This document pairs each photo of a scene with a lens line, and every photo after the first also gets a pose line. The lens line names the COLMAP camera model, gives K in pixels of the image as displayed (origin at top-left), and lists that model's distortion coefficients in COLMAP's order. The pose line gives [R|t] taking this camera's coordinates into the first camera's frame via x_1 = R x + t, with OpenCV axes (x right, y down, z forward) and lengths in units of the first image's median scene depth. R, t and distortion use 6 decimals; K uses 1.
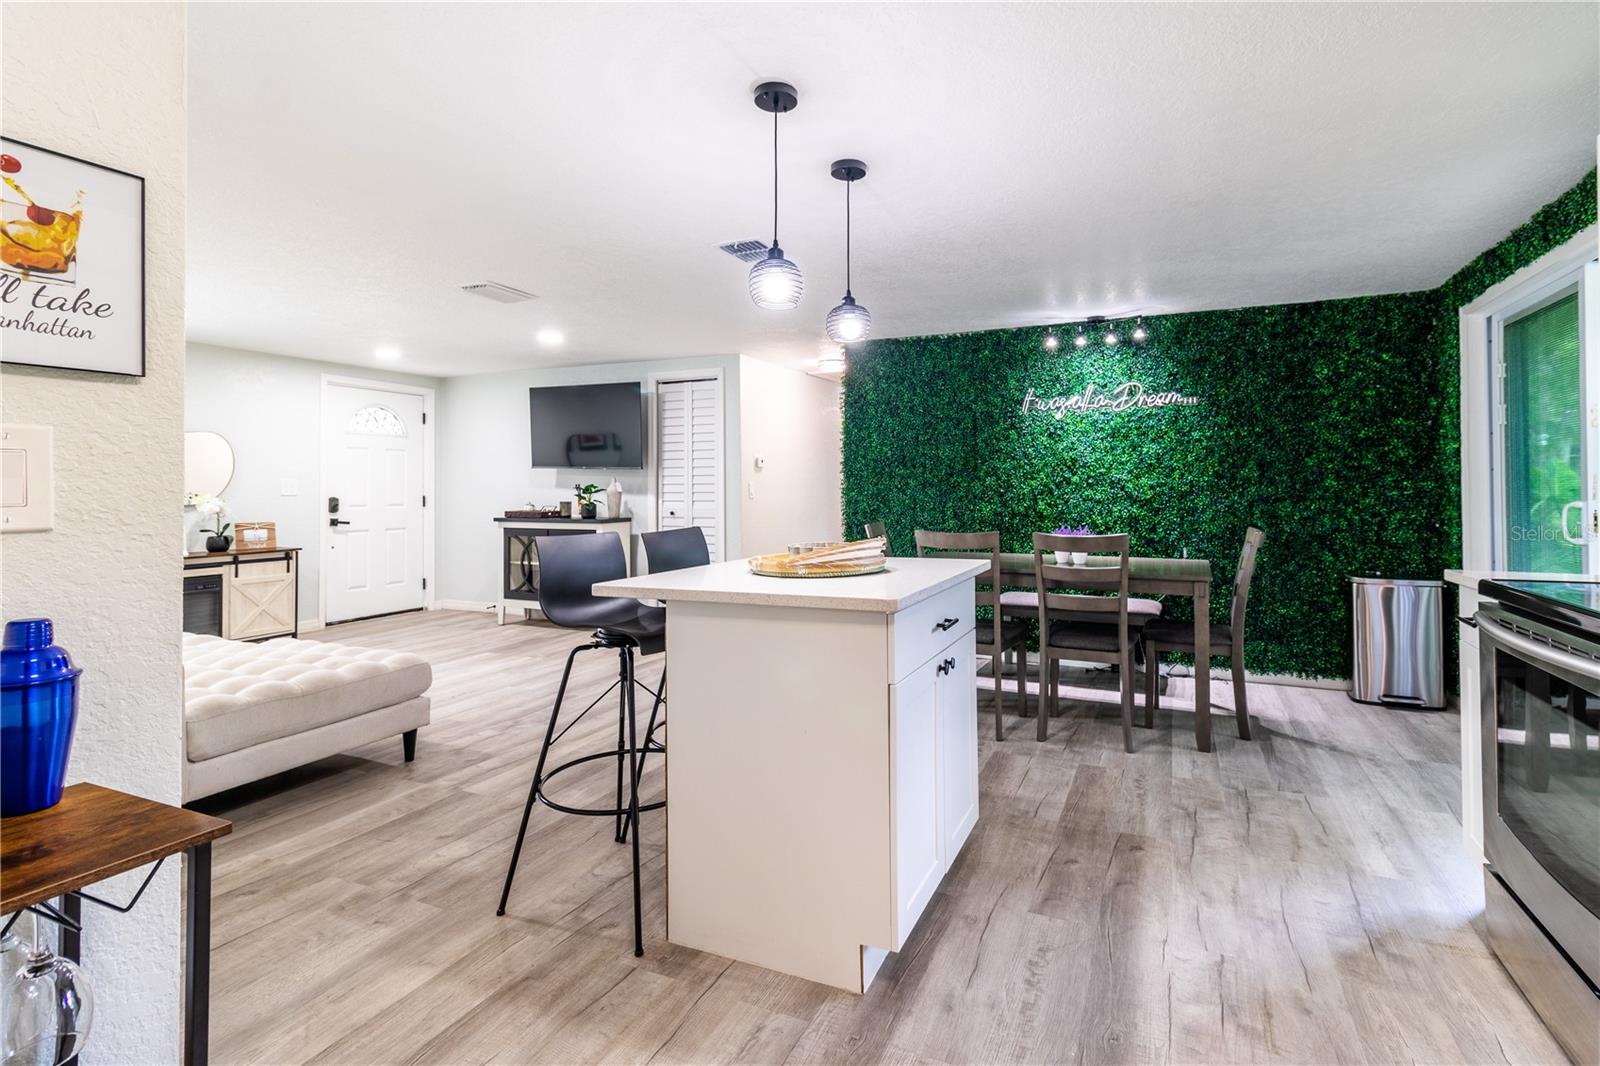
lens RADIAL K [[744.6, 0, 853.7], [0, 744.6, 475.9], [0, 0, 1]] dist [-0.000981, 0.002509]
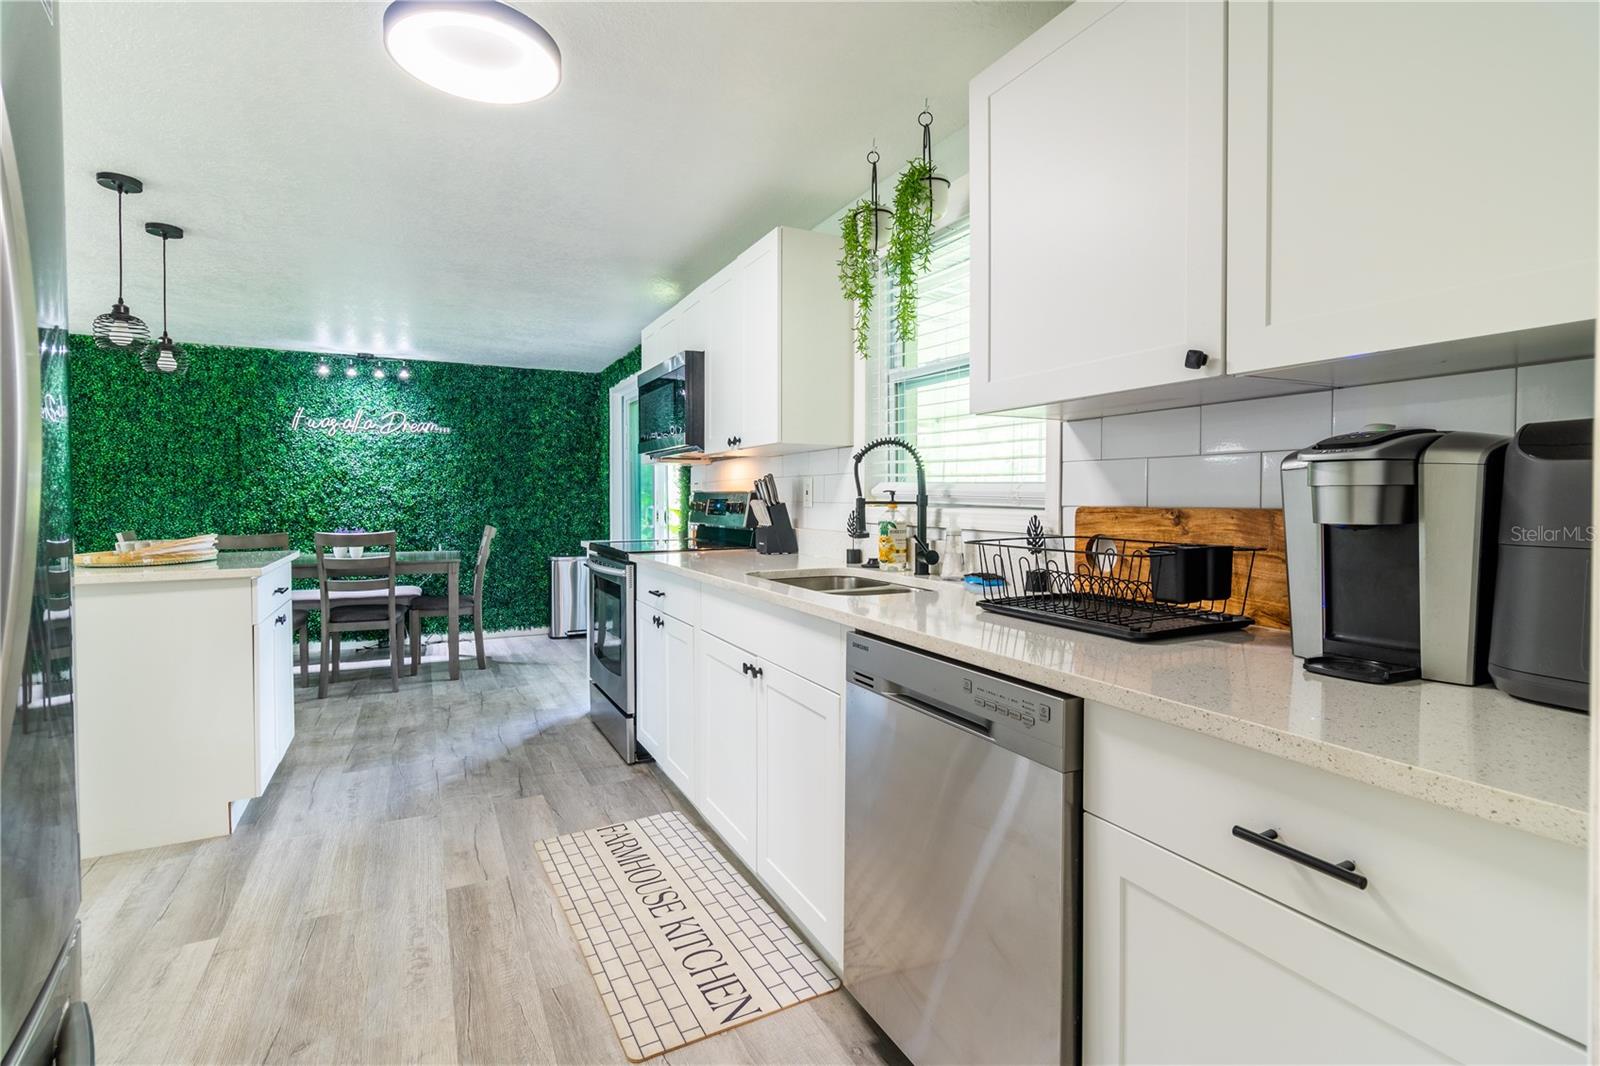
lens RADIAL K [[744.6, 0, 785.3], [0, 744.6, 513.3], [0, 0, 1]] dist [-0.000981, 0.002509]
pose [[0.652388, -0.011567, 0.757797, -0.149096], [-0.016418, 0.999433, 0.029390, -0.004463], [-0.757707, -0.031616, 0.651829, -0.308216]]
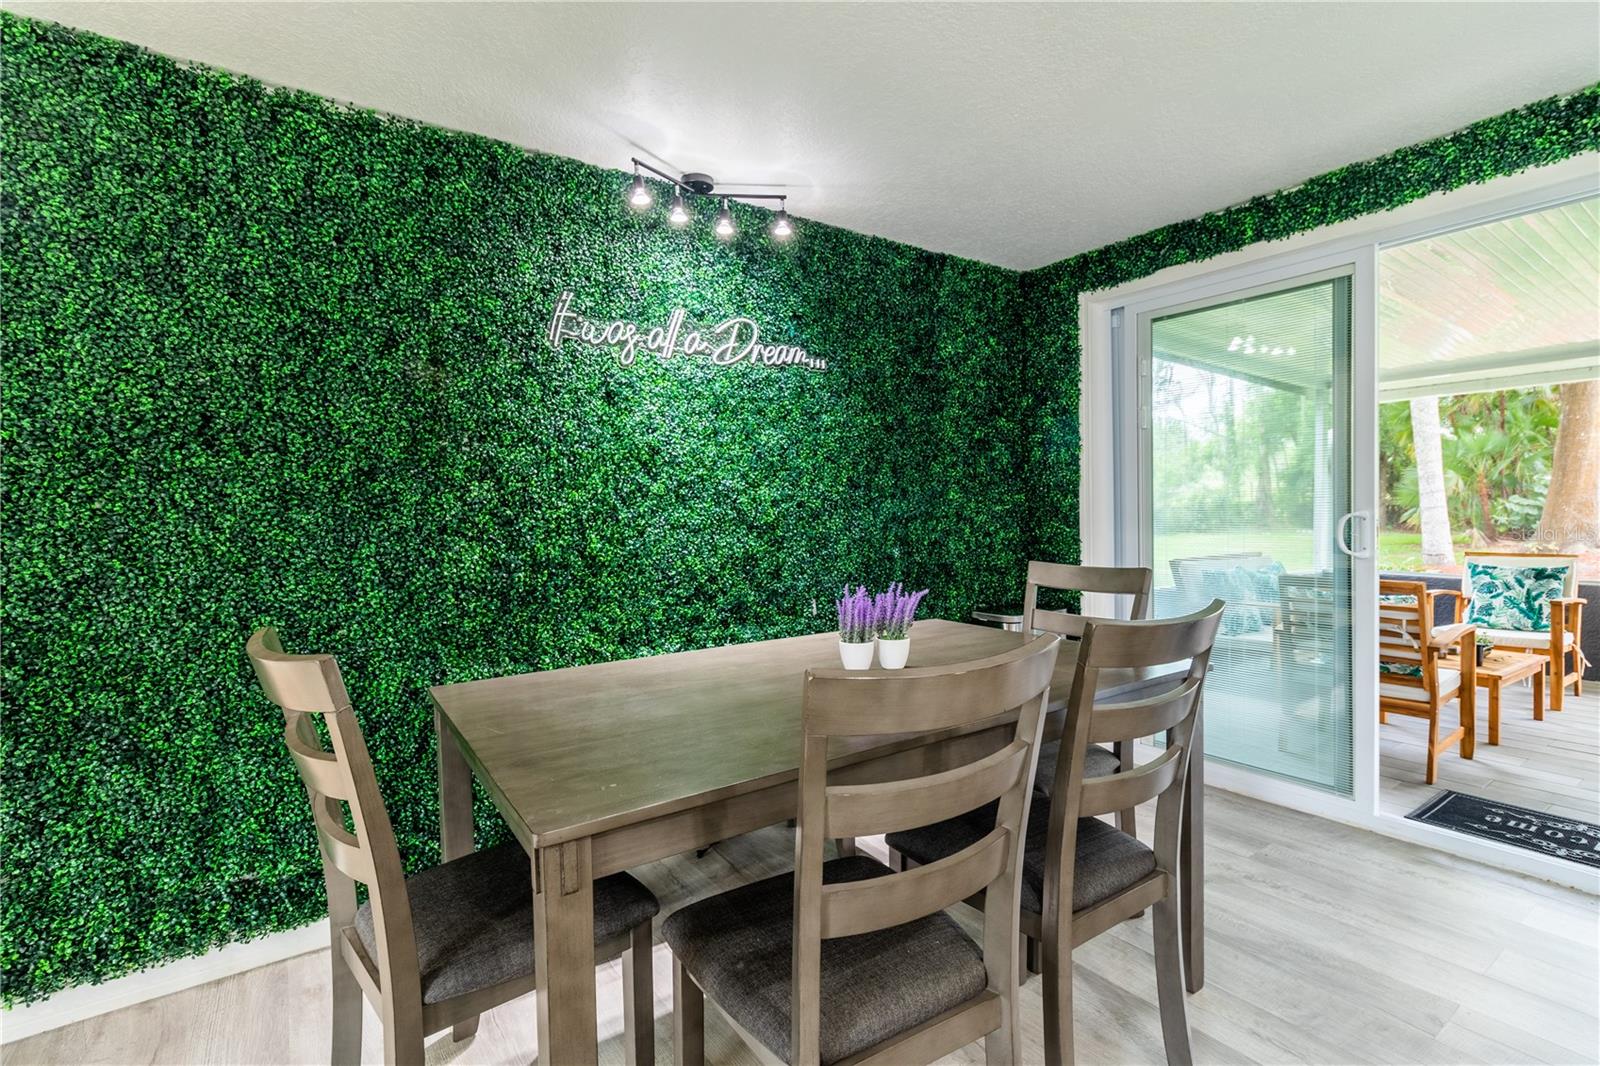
lens RADIAL K [[744.6, 0, 794.6], [0, 744.6, 532.6], [0, 0, 1]] dist [-0.000981, 0.002509]
pose [[0.529009, -0.027756, 0.848162, -0.095944], [0.010887, 0.999605, 0.025922, 0.024747], [-0.848546, -0.004479, 0.529102, 0.695938]]
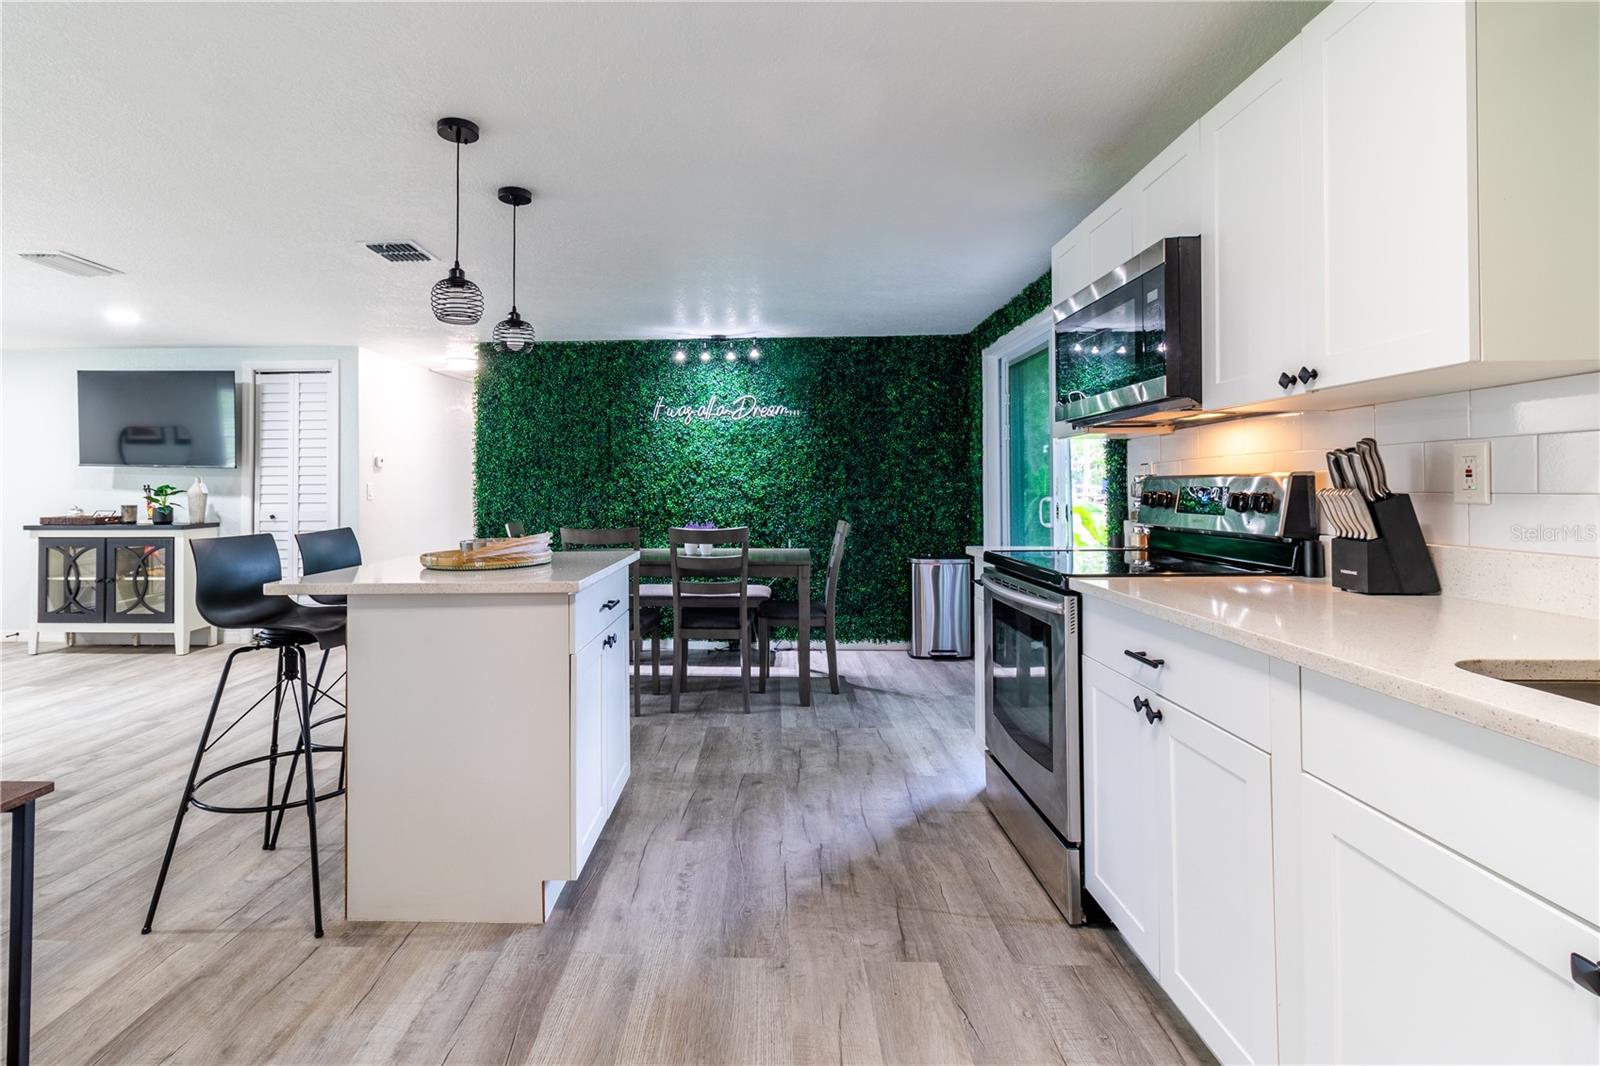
lens RADIAL K [[744.6, 0, 737.7], [0, 744.6, 486.8], [0, 0, 1]] dist [-0.000981, 0.002509]
pose [[0.937368, -0.001416, 0.348339, -0.040334], [-0.003466, 0.999904, 0.013392, -0.000780], [-0.348325, -0.013760, 0.937273, -0.069206]]
